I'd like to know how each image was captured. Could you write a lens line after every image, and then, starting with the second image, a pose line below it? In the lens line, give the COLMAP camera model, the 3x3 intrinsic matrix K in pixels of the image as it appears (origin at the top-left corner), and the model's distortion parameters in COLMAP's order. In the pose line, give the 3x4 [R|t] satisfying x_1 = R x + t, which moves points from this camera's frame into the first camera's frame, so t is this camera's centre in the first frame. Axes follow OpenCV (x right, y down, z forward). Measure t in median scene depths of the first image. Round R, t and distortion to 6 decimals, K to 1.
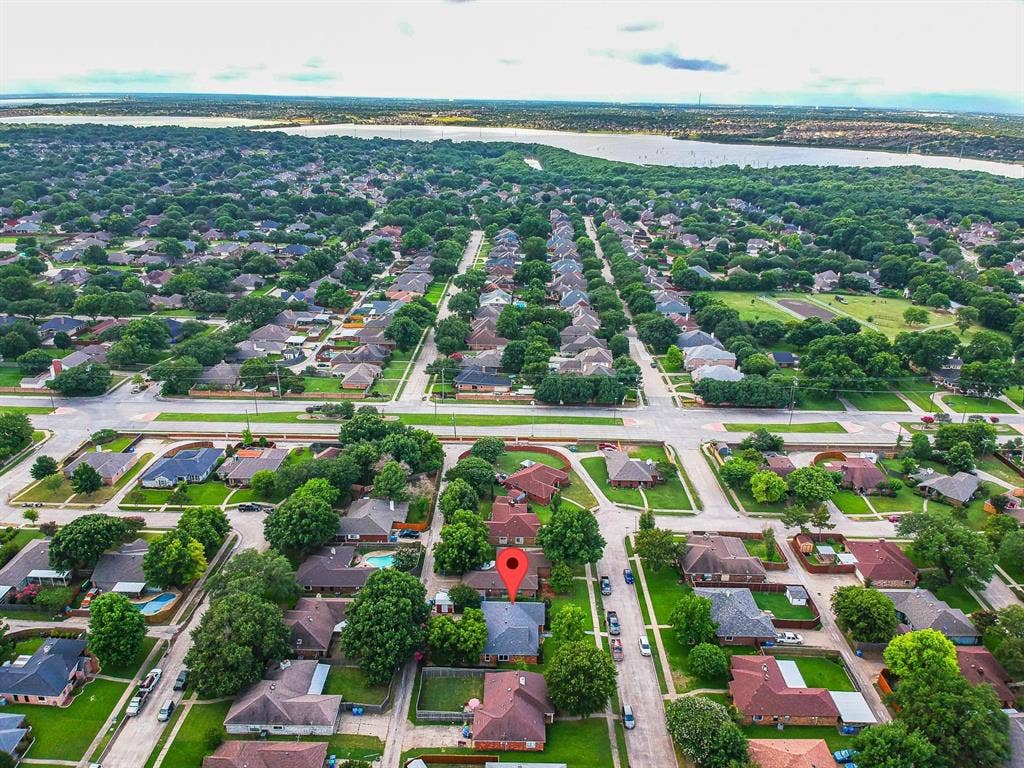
lens RADIAL K [[735.6, 0, 533.3], [0, 735.6, 383.8], [0, 0, 1]] dist [0.123541, -0.200364]
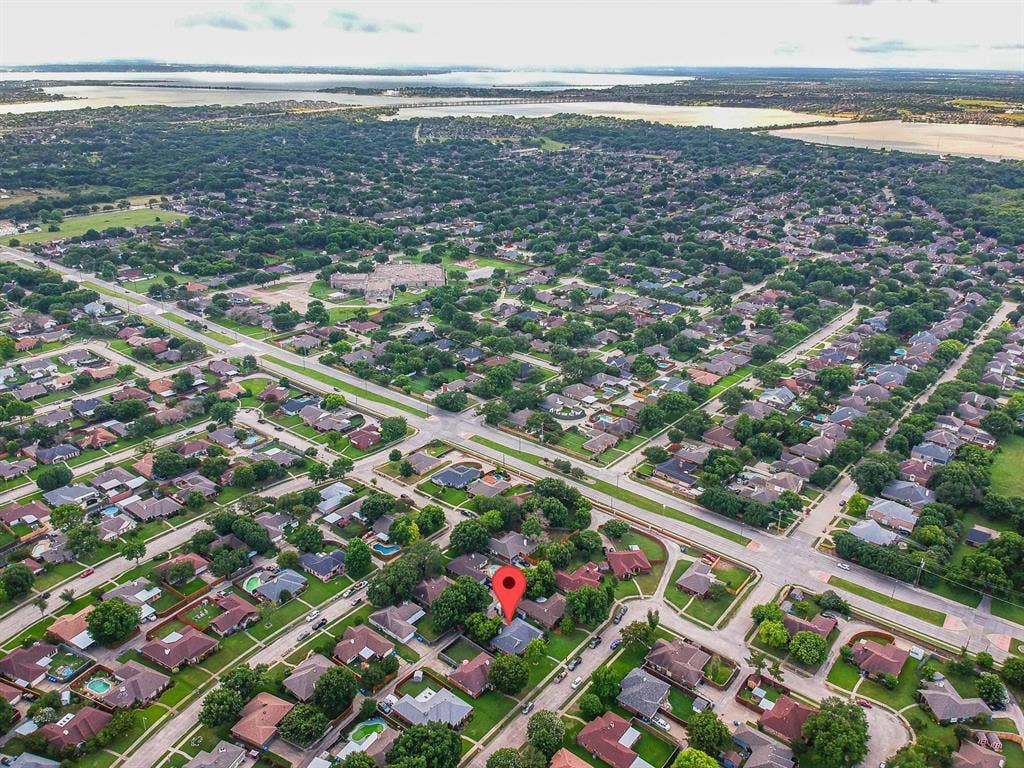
lens RADIAL K [[735.6, 0, 533.3], [0, 735.6, 383.8], [0, 0, 1]] dist [0.123541, -0.200364]
pose [[0.788830, 0.236419, -0.567321, 0.538046], [-0.230982, 0.969427, 0.082820, -0.254126], [0.569556, 0.065710, 0.819322, -0.282752]]
